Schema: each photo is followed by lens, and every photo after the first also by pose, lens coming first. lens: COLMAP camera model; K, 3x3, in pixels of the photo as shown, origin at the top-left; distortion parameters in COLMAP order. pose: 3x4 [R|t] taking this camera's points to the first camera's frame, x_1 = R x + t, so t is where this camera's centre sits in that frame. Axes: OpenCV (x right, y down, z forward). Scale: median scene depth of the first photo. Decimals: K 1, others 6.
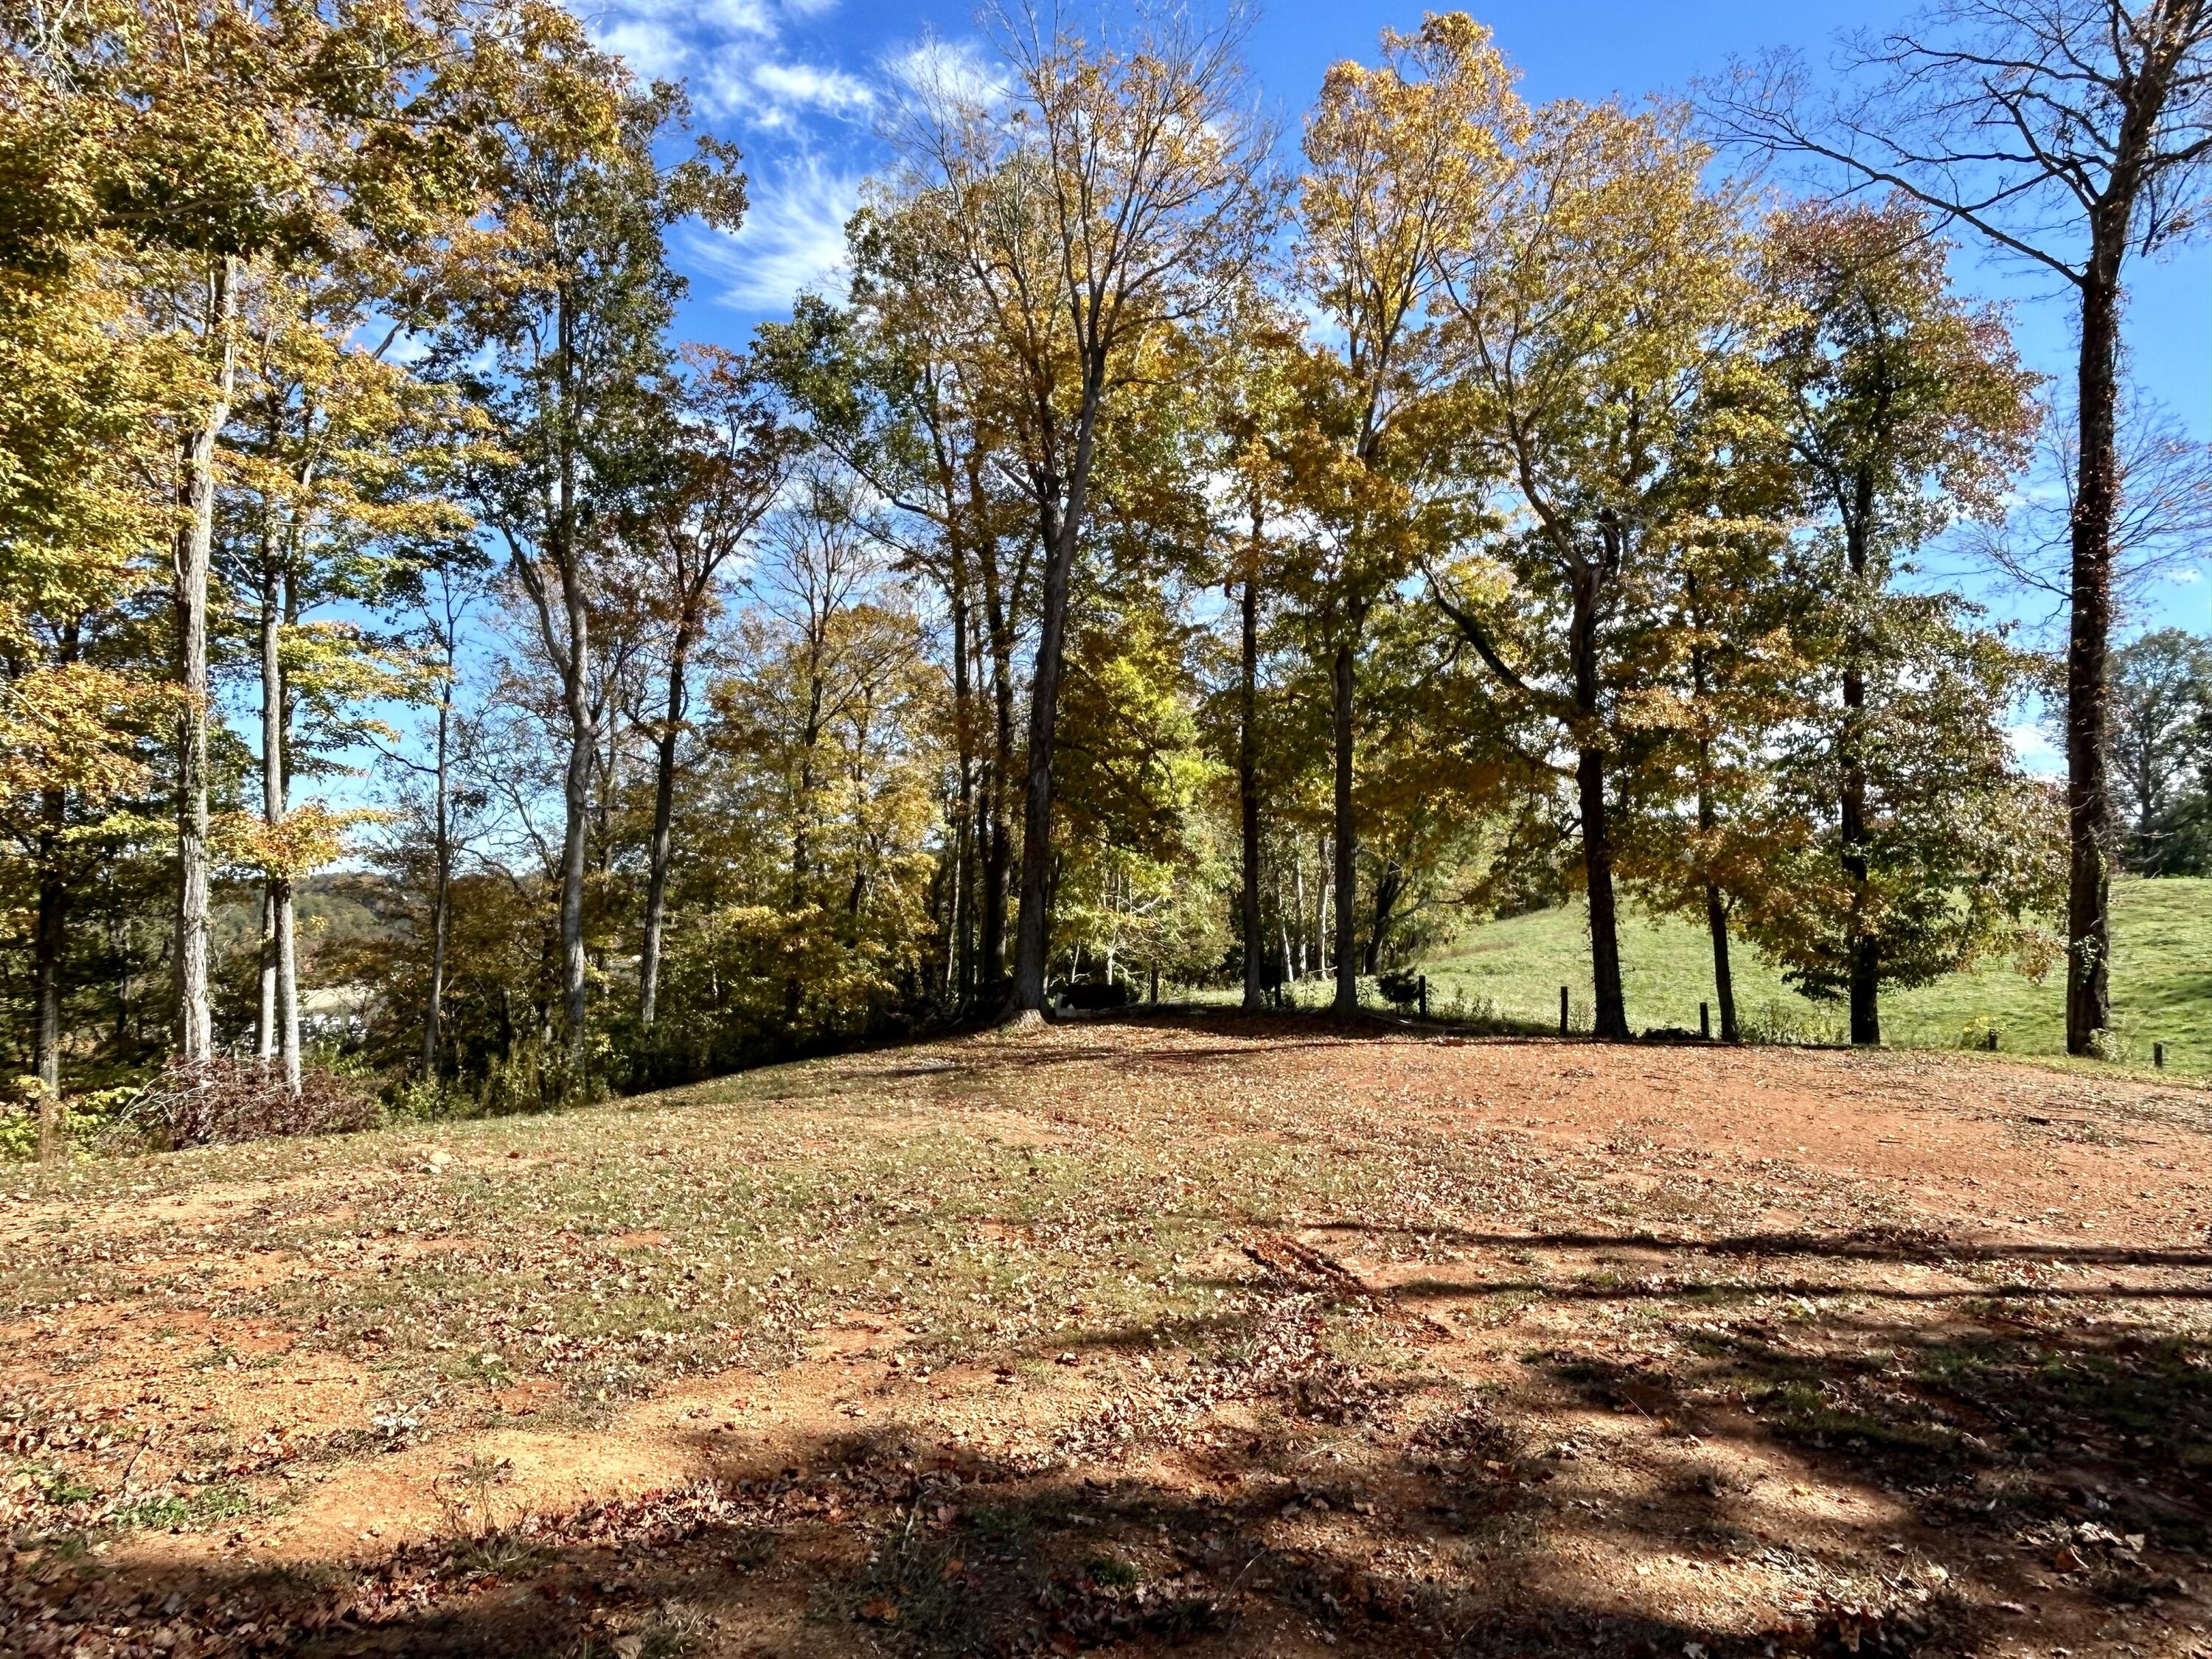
lens RADIAL K [[1400.4, 0, 1097.3], [0, 1400.4, 813.0], [0, 0, 1]] dist [-0.009991, 0.000096]
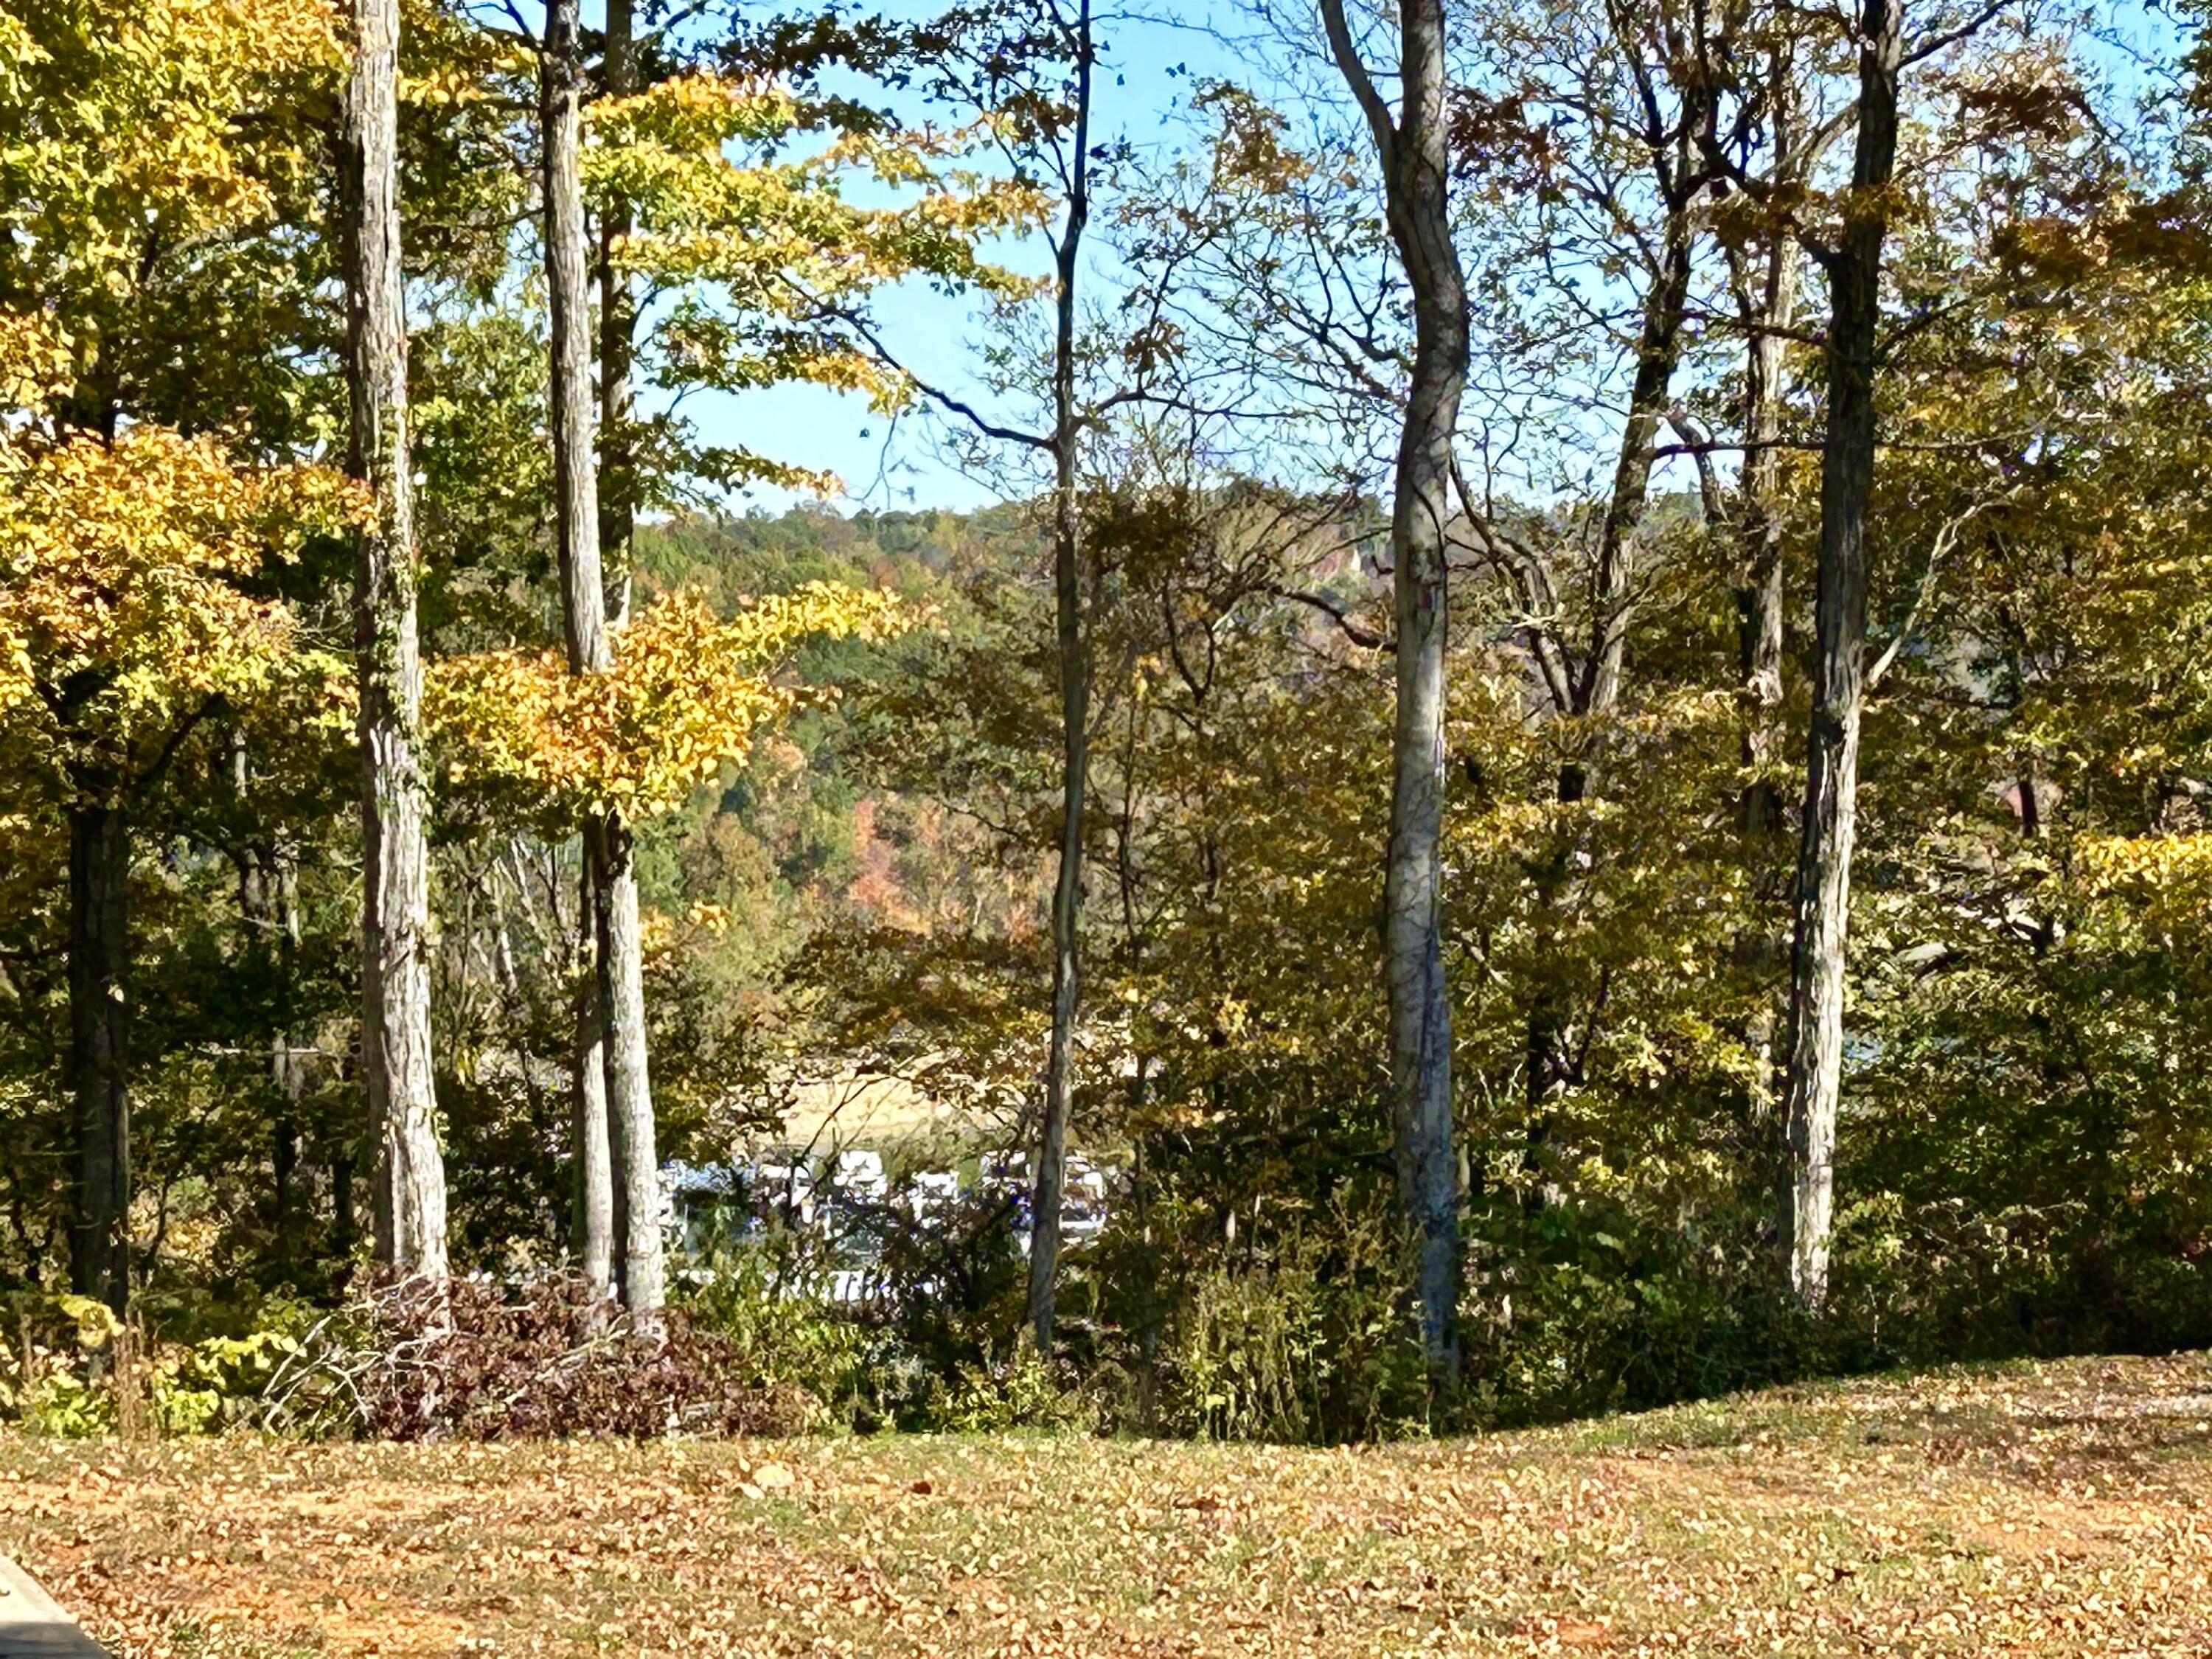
lens RADIAL K [[7539.3, 0, 1106.3], [0, 7539.3, 830.3], [0, 0, 1]] dist [0.078401, 0.000000]
pose [[0.875700, 0.016840, -0.482563, 0.587222], [0.027435, 0.996042, 0.084546, -0.132737], [0.482076, -0.087276, 0.871771, -0.806563]]
